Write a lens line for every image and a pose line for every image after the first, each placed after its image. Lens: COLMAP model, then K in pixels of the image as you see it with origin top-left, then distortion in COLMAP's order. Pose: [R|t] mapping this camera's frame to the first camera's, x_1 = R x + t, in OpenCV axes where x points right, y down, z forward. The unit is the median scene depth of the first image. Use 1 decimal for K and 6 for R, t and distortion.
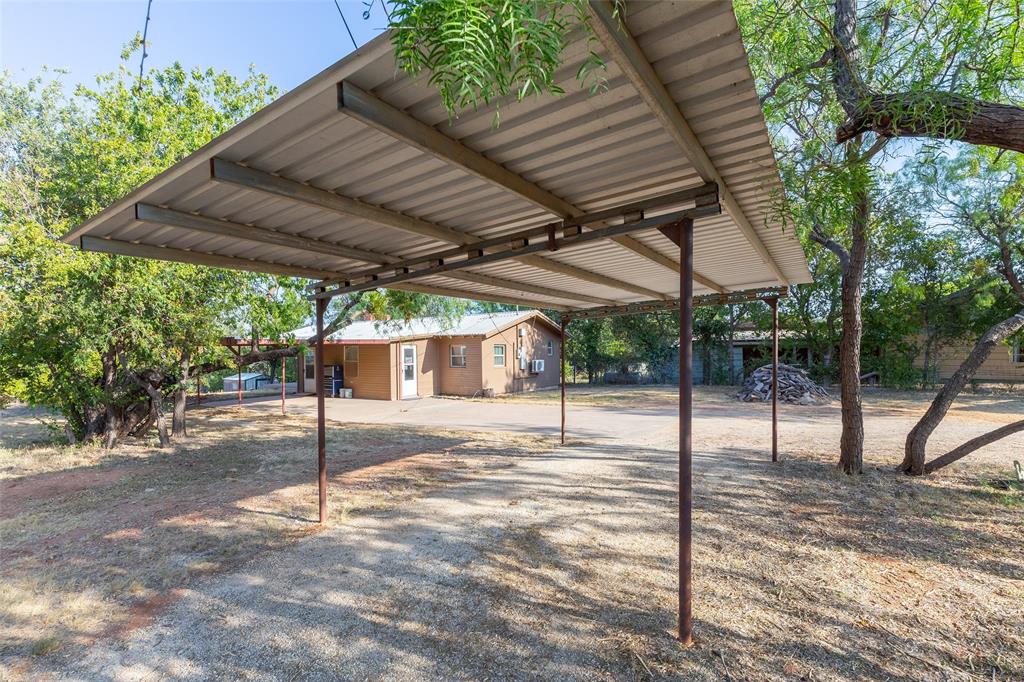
lens RADIAL K [[472.4, 0, 505.3], [0, 472.4, 349.0], [0, 0, 1]] dist [-0.000383, -0.000452]
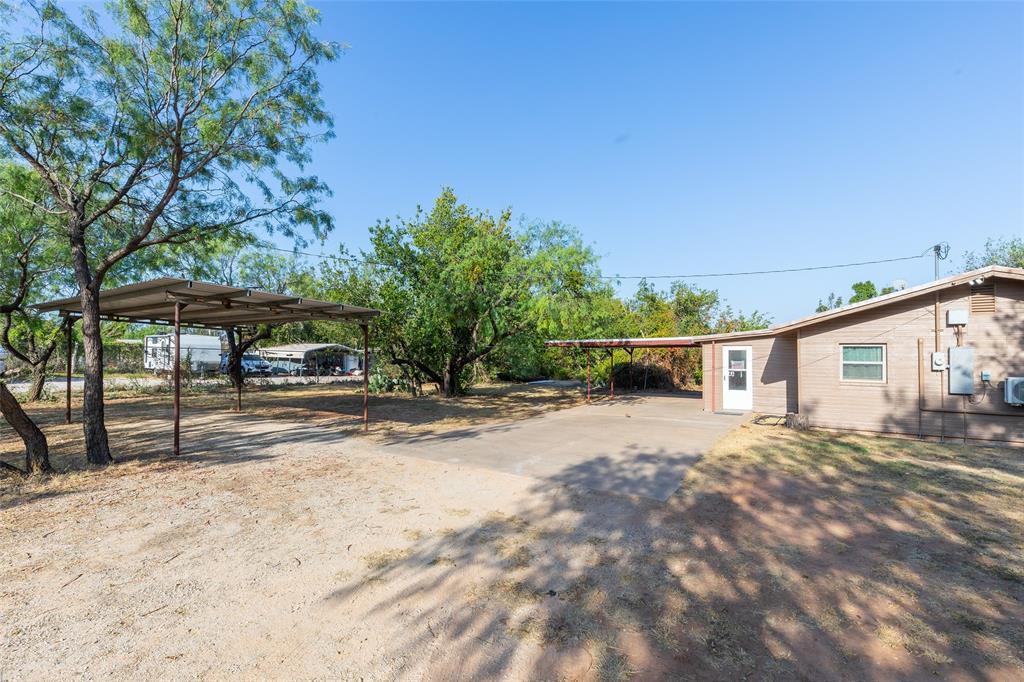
lens RADIAL K [[472.4, 0, 505.3], [0, 472.4, 349.0], [0, 0, 1]] dist [-0.000383, -0.000452]
pose [[0.036671, 0.000248, -0.999327, 0.560663], [0.000791, 1.000000, 0.000278, -0.003404], [0.999327, -0.000801, 0.036671, 0.563602]]
